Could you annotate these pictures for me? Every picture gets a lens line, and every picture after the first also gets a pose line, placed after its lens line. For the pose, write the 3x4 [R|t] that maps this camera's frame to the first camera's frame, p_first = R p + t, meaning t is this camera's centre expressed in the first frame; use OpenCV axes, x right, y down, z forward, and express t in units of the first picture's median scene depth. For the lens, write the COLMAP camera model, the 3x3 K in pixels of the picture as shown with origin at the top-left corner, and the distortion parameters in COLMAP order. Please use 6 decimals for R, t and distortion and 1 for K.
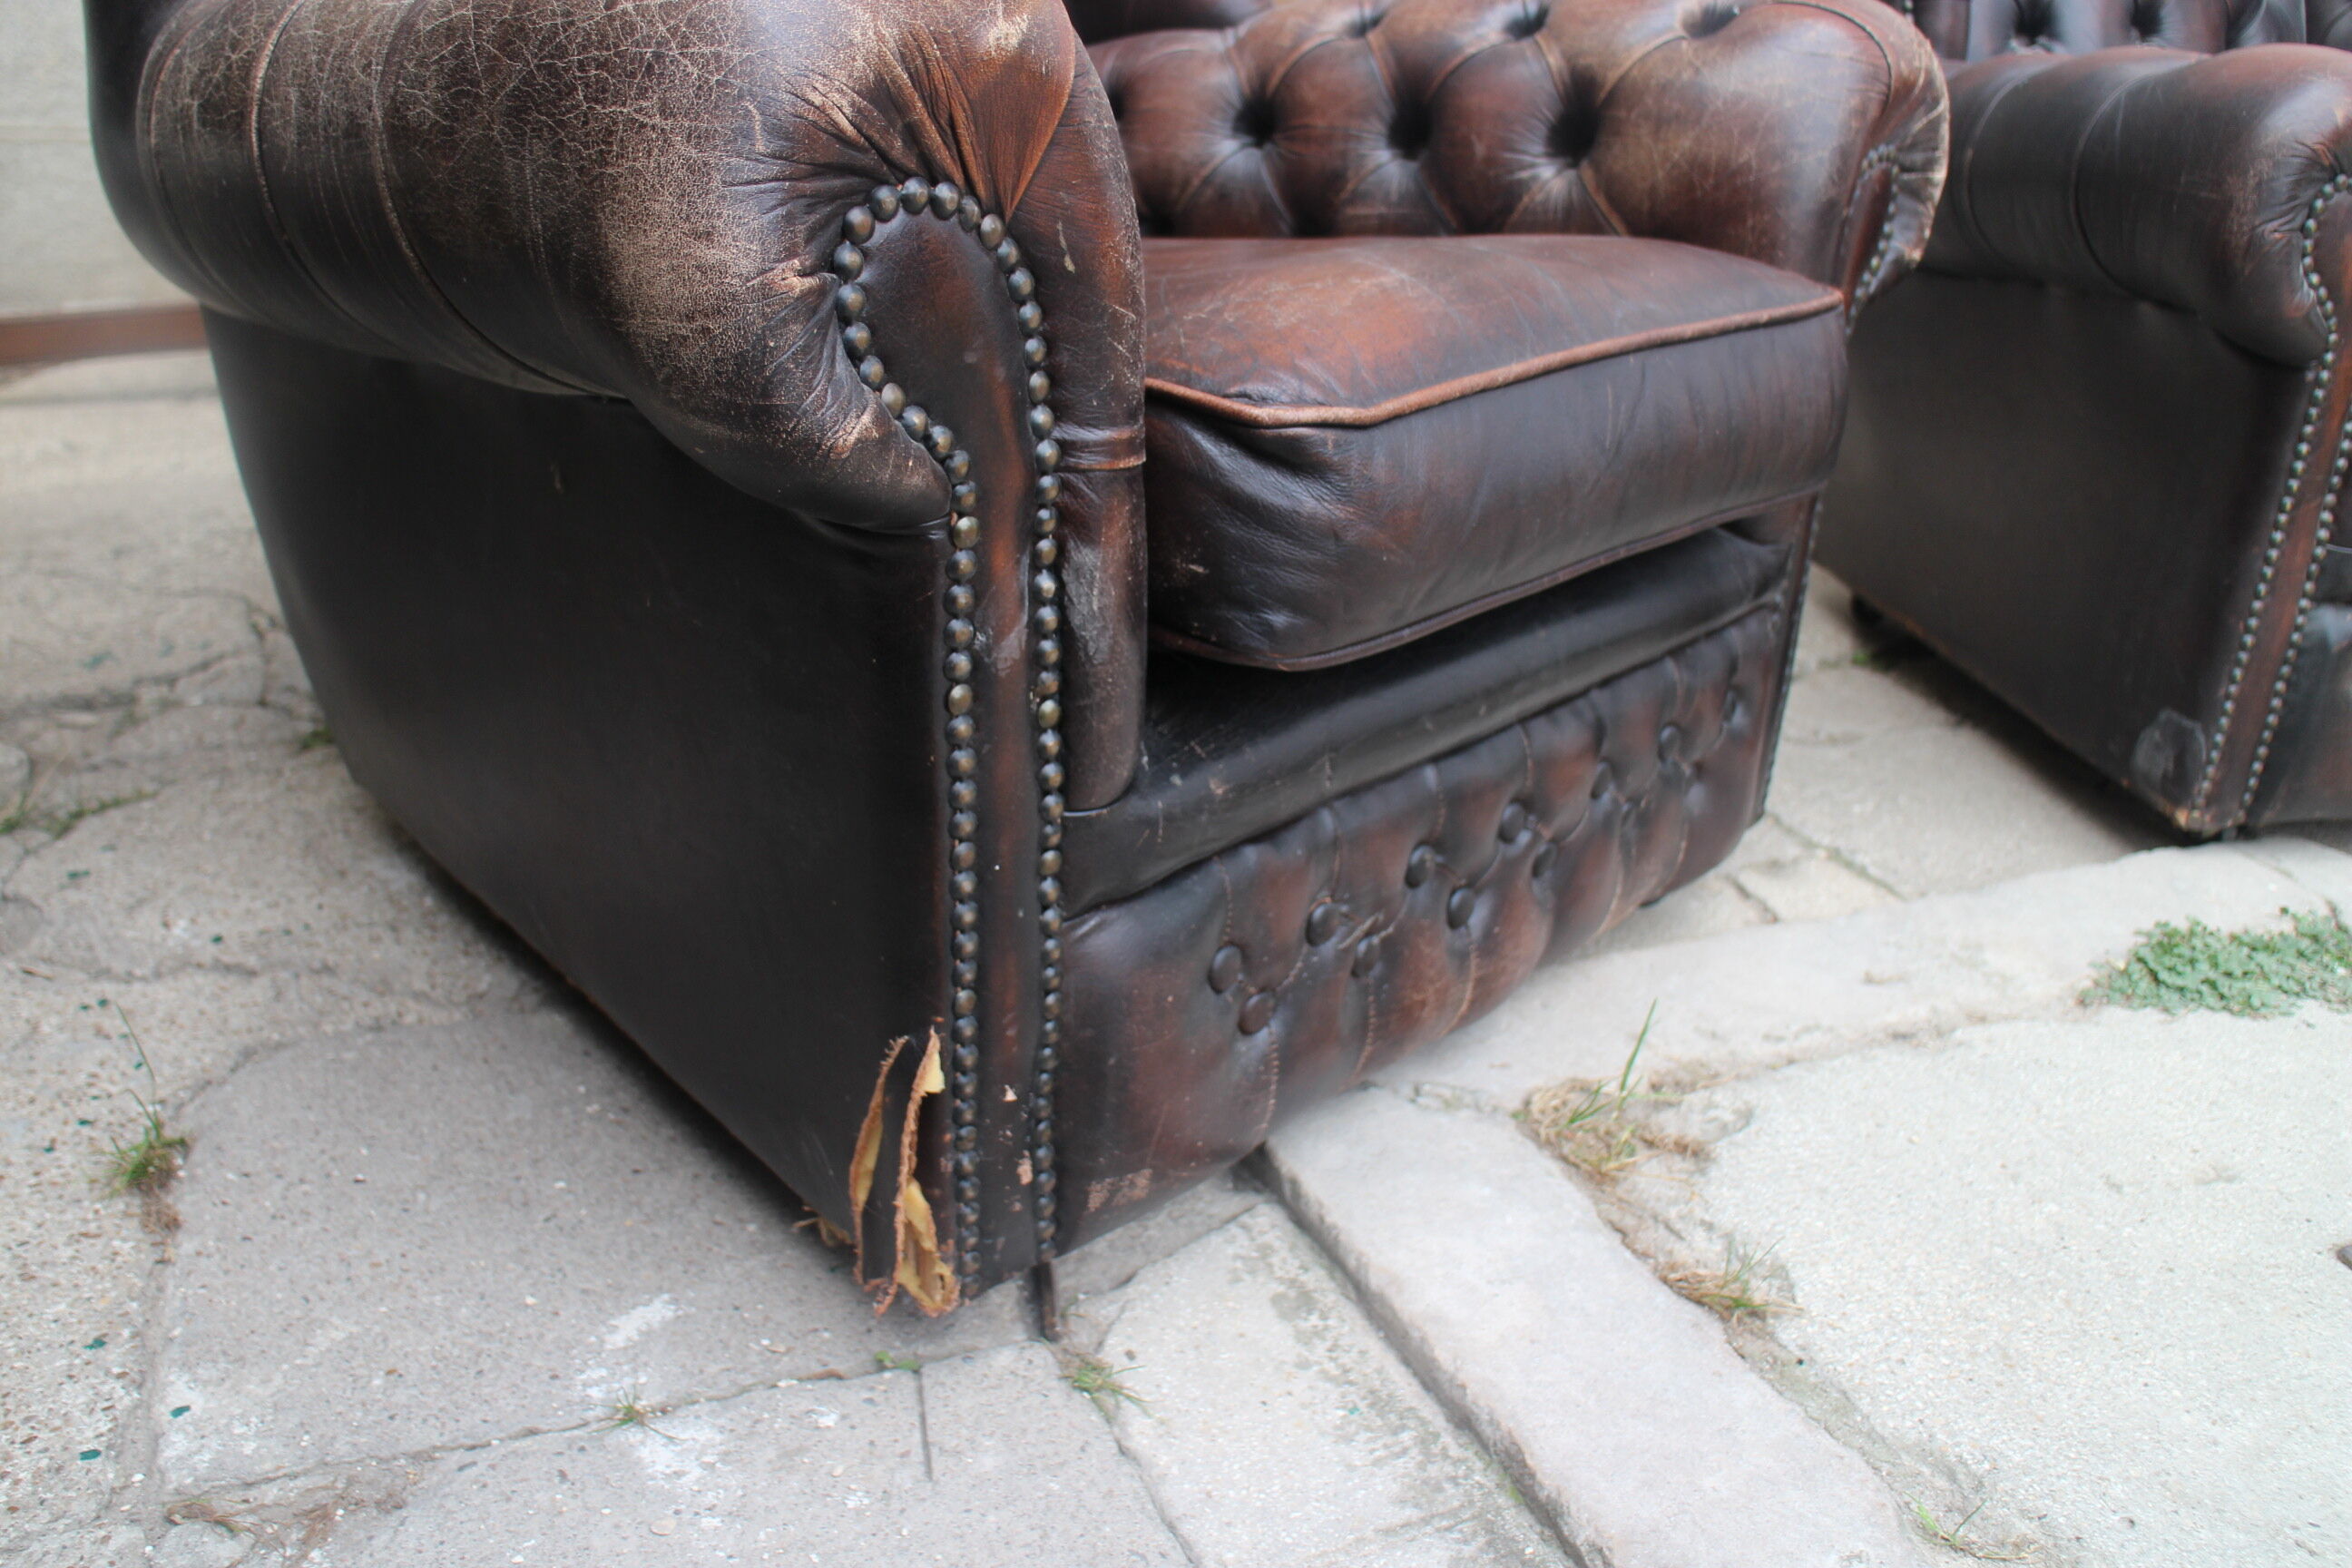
lens RADIAL K [[1893.4, 0, 1192.3], [0, 1893.4, 743.4], [0, 0, 1]] dist [-0.189795, 0.167072]
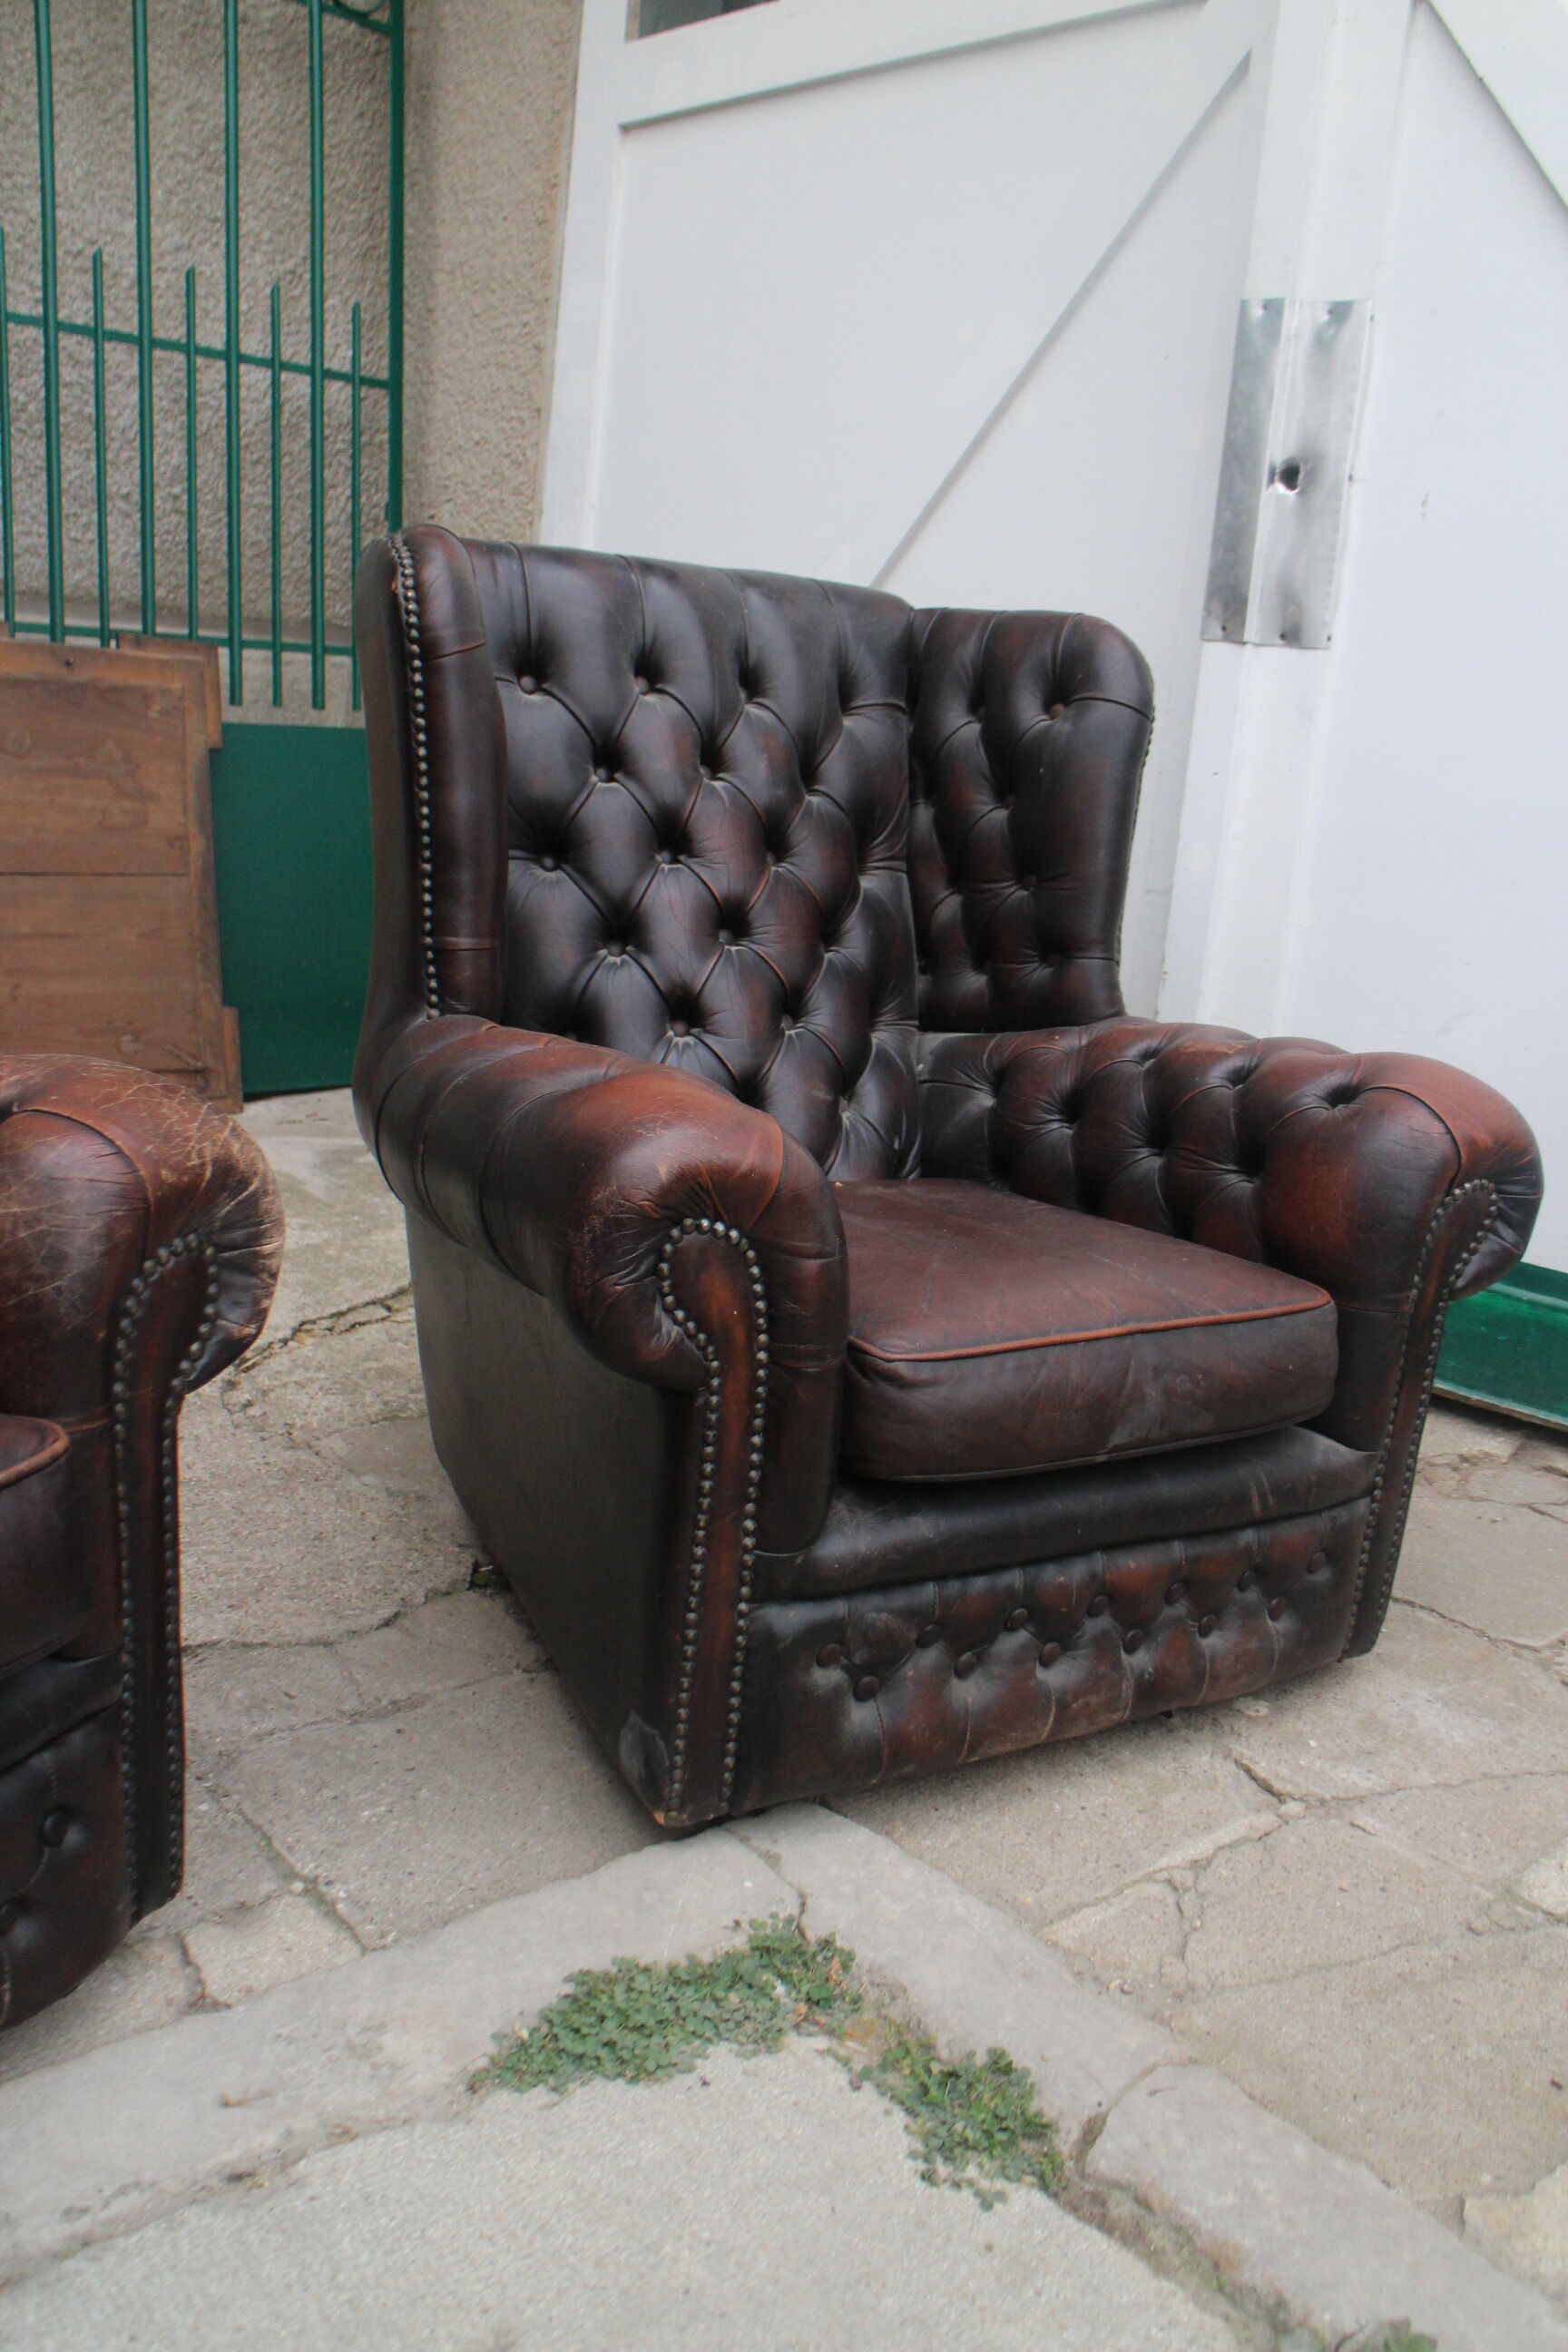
lens RADIAL K [[1909.6, 0, 801.7], [0, 1909.6, 1168.1], [0, 0, 1]] dist [-0.164402, 0.122663]
pose [[0.957359, -0.038645, 0.286305, 0.499718], [0.074911, 0.990324, -0.116820, -0.271167], [-0.279020, 0.133286, 0.950990, -0.055859]]
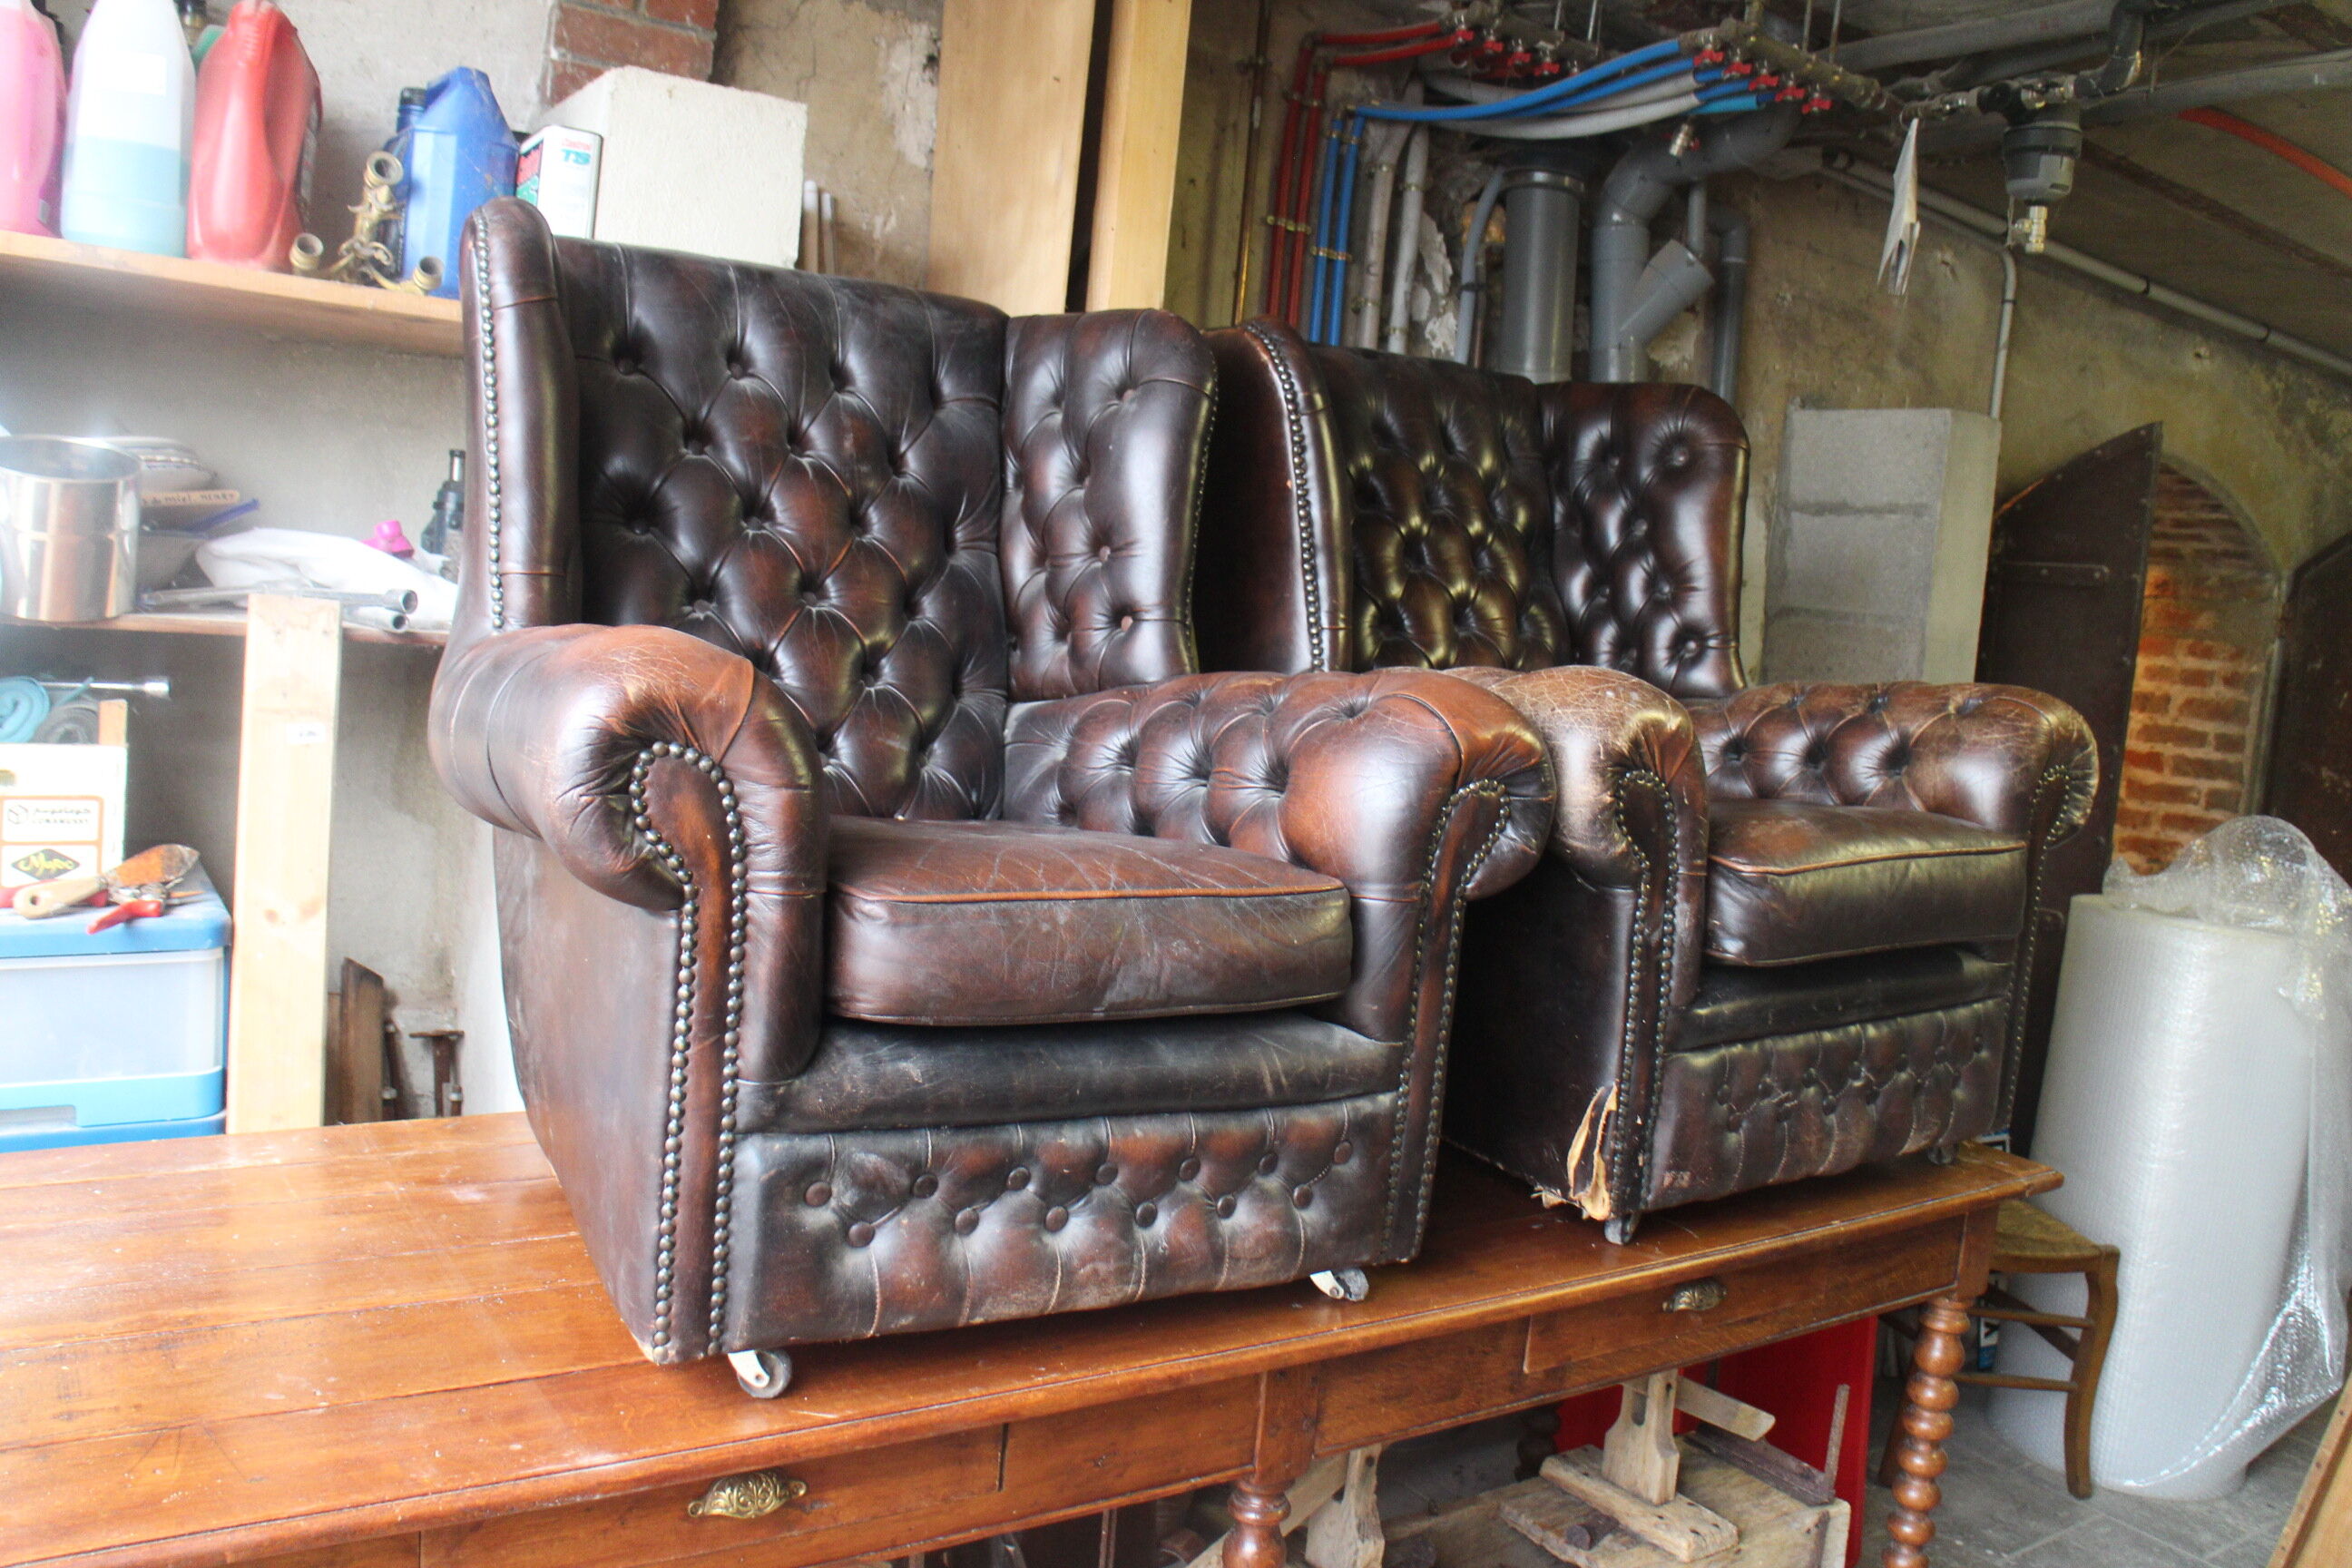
lens RADIAL K [[1909.6, 0, 1196.6], [0, 1909.6, 768.6], [0, 0, 1]] dist [-0.164402, 0.122663]
pose [[0.939387, -0.004790, 0.342826, 0.702813], [0.095795, 0.963748, -0.249024, 0.016350], [-0.329205, 0.266771, 0.905791, -0.170113]]
